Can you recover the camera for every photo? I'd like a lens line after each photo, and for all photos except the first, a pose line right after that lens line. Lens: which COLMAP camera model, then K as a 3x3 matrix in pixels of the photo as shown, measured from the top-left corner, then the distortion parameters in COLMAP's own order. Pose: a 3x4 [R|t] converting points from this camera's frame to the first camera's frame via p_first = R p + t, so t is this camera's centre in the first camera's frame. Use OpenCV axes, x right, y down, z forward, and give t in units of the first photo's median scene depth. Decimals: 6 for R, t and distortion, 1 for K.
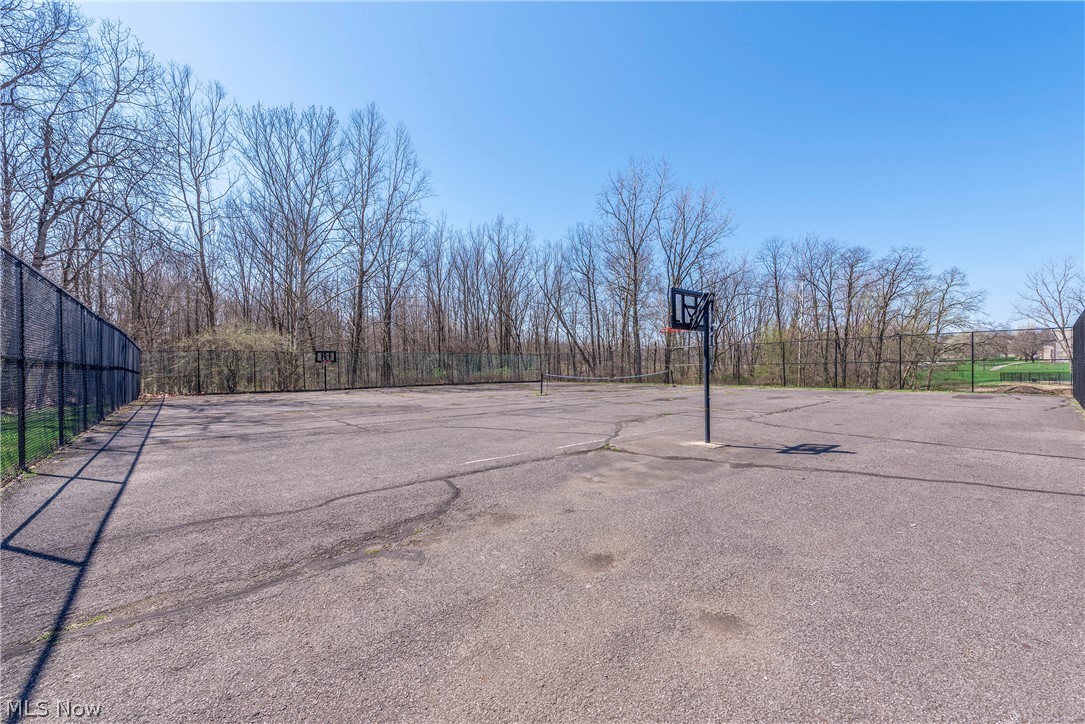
lens RADIAL K [[416.5, 0, 539.9], [0, 416.5, 369.2], [0, 0, 1]] dist [-0.000026, 0.000115]
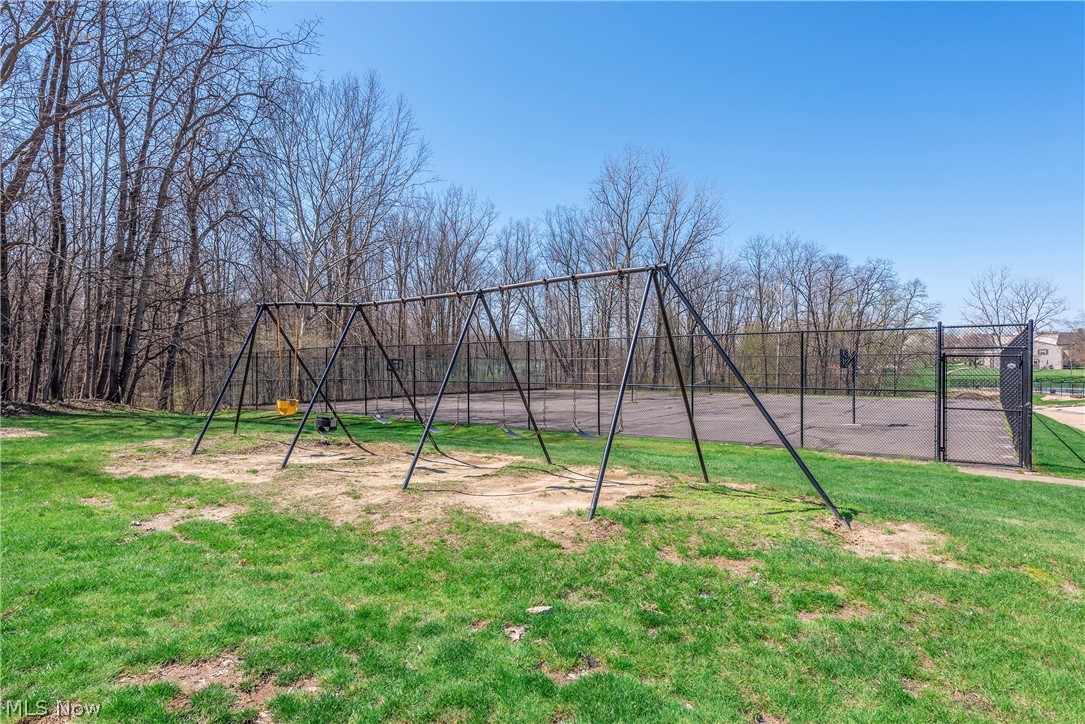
lens RADIAL K [[578.1, 0, 544.1], [0, 578.1, 364.1], [0, 0, 1]] dist [-0.001334, -0.000275]
pose [[0.973758, 0.010138, 0.227361, -0.237215], [-0.010261, 0.999947, -0.000640, -0.020572], [-0.227355, -0.001710, 0.973810, -0.193808]]
